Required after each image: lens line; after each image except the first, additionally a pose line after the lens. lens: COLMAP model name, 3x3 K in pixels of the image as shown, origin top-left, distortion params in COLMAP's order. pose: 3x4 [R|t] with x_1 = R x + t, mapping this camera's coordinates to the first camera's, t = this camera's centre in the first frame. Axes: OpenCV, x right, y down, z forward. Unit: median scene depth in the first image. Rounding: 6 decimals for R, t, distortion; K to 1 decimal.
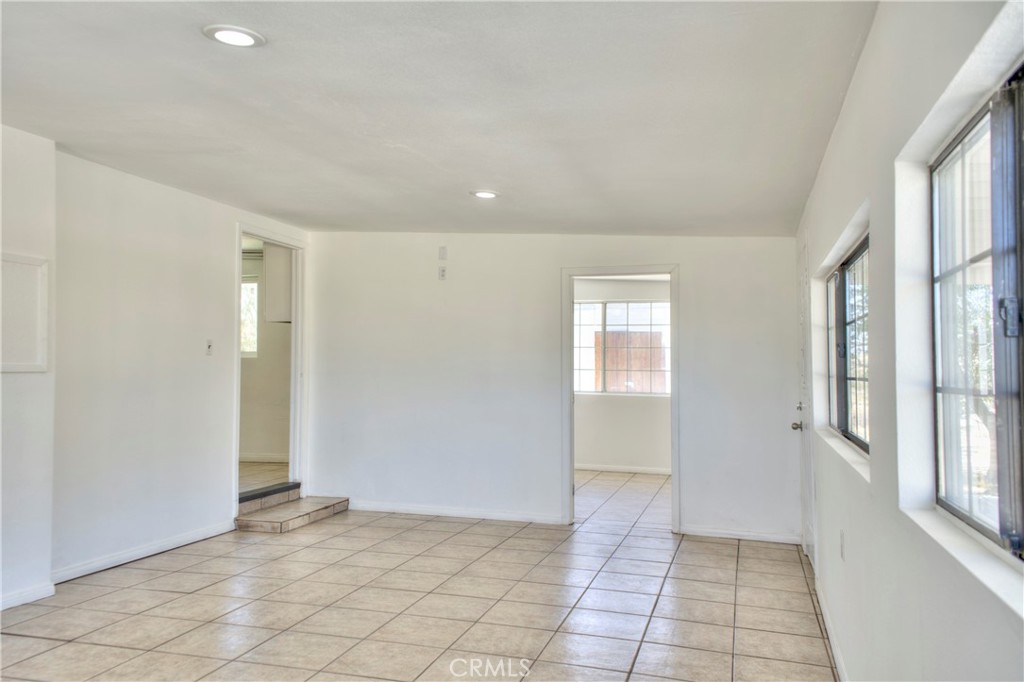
lens RADIAL K [[824.0, 0, 512.0], [0, 824.0, 341.0], [0, 0, 1]] dist [0.148801, -0.115089]
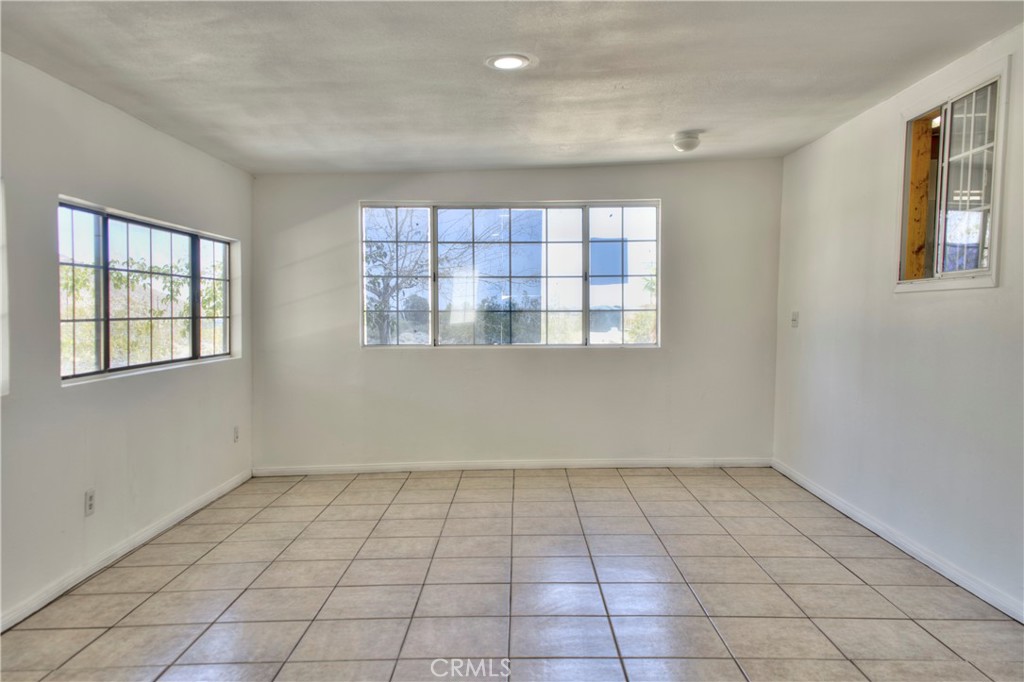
lens RADIAL K [[824.0, 0, 512.0], [0, 824.0, 341.0], [0, 0, 1]] dist [0.148801, -0.115089]
pose [[-0.964403, -0.006039, -0.264367, 0.004435], [-0.006292, 0.999980, 0.000113, 0.046875], [0.264361, 0.001772, -0.964422, 1.534550]]
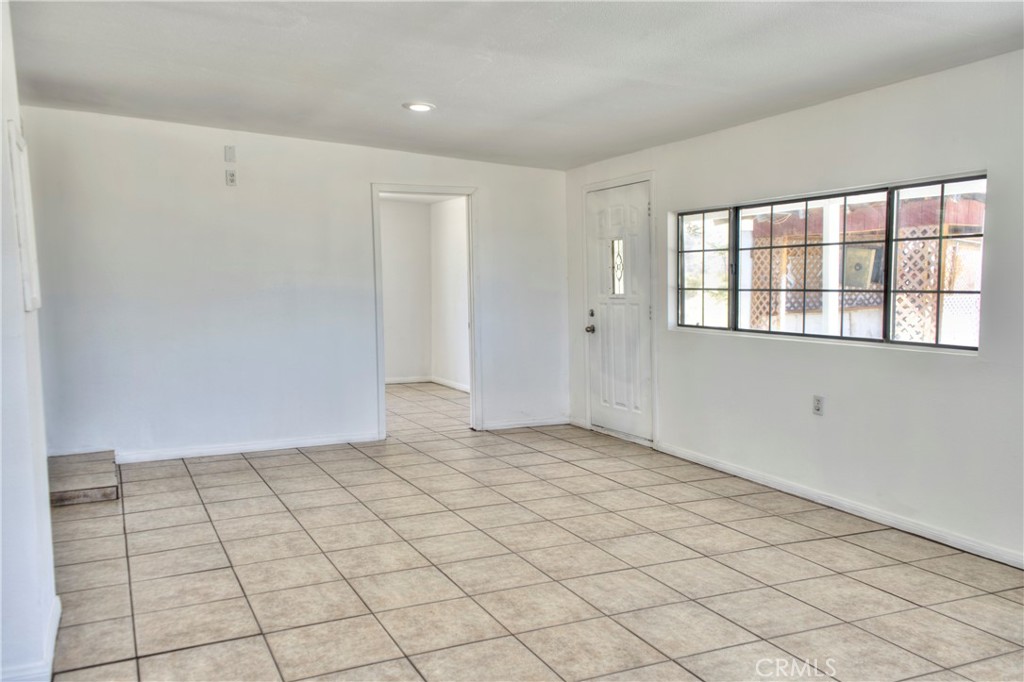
lens RADIAL K [[824.0, 0, 512.0], [0, 824.0, 341.0], [0, 0, 1]] dist [0.148801, -0.115089]
pose [[0.744803, -0.066788, 0.663933, -0.777744], [-0.006686, 0.994182, 0.107509, -0.015548], [-0.667251, -0.084512, 0.740023, 0.241267]]
